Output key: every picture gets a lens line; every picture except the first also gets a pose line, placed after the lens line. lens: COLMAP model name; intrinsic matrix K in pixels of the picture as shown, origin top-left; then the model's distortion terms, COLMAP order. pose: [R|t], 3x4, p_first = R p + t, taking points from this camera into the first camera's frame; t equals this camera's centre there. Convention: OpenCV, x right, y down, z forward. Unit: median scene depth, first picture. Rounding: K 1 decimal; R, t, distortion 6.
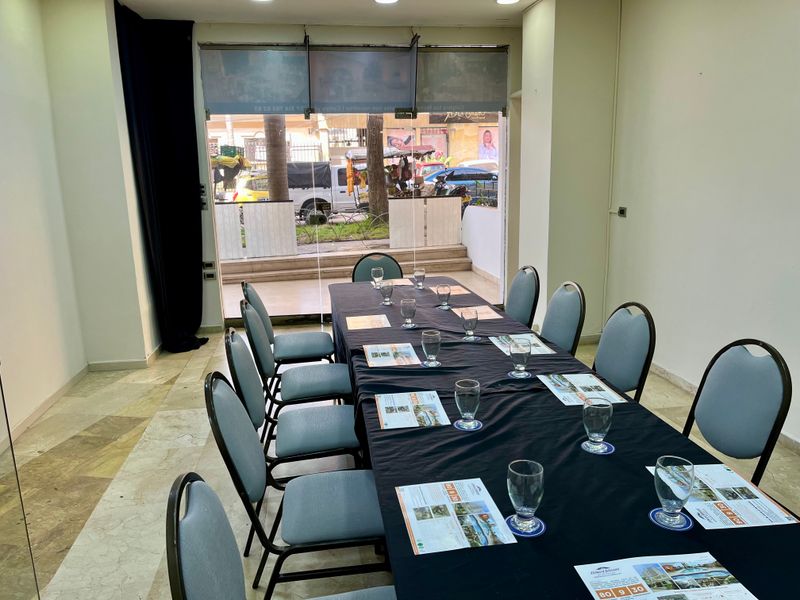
lens RADIAL K [[596.6, 0, 404.8], [0, 596.6, 300.5], [0, 0, 1]] dist [0.052184, -0.055742]
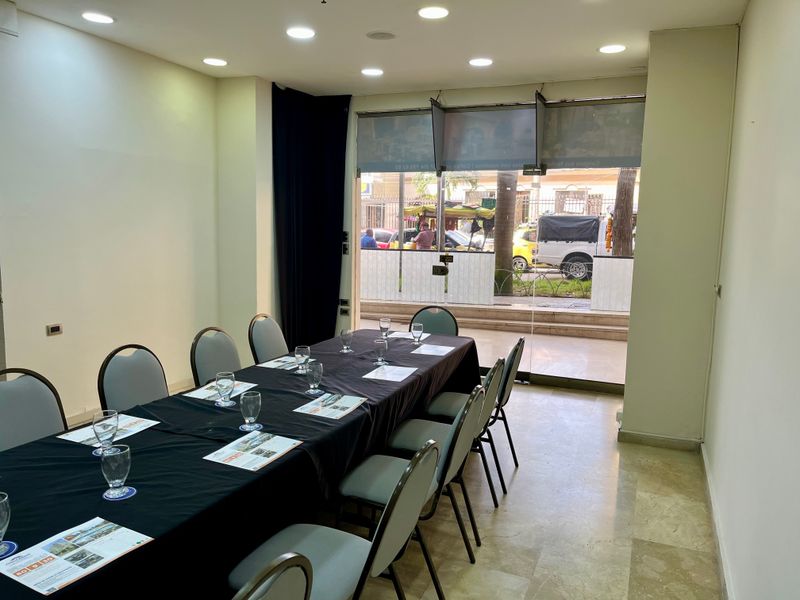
lens RADIAL K [[596.6, 0, 401.3], [0, 596.6, 301.3], [0, 0, 1]] dist [0.052184, -0.055742]
pose [[0.850240, 0.108472, -0.515097, 0.352933], [-0.149718, 0.987956, -0.039081, -0.033475], [0.504654, 0.110347, 0.856240, 0.088508]]
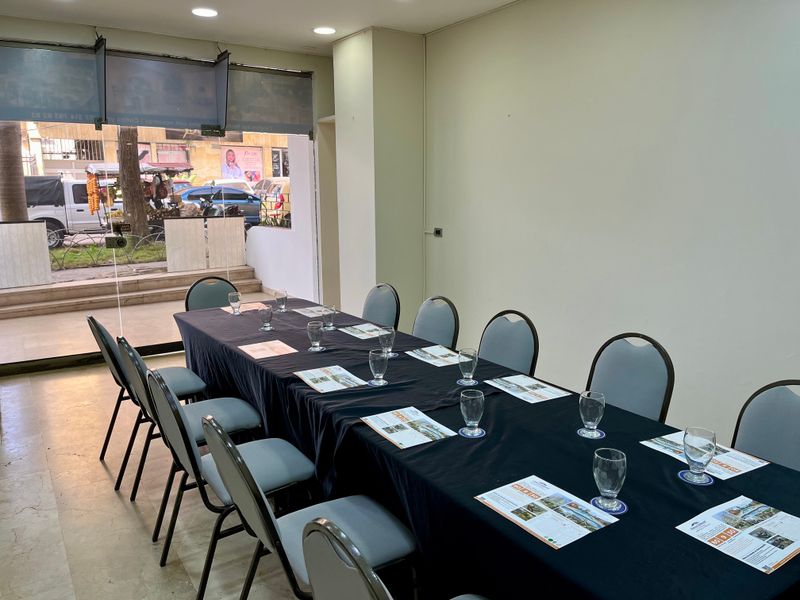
lens RADIAL K [[596.6, 0, 399.9], [0, 596.6, 296.6], [0, 0, 1]] dist [0.052184, -0.055742]
pose [[0.911063, -0.053343, 0.408802, -0.136806], [0.069132, 0.997320, -0.023932, -0.005389], [-0.406430, 0.050065, 0.912309, 0.020345]]
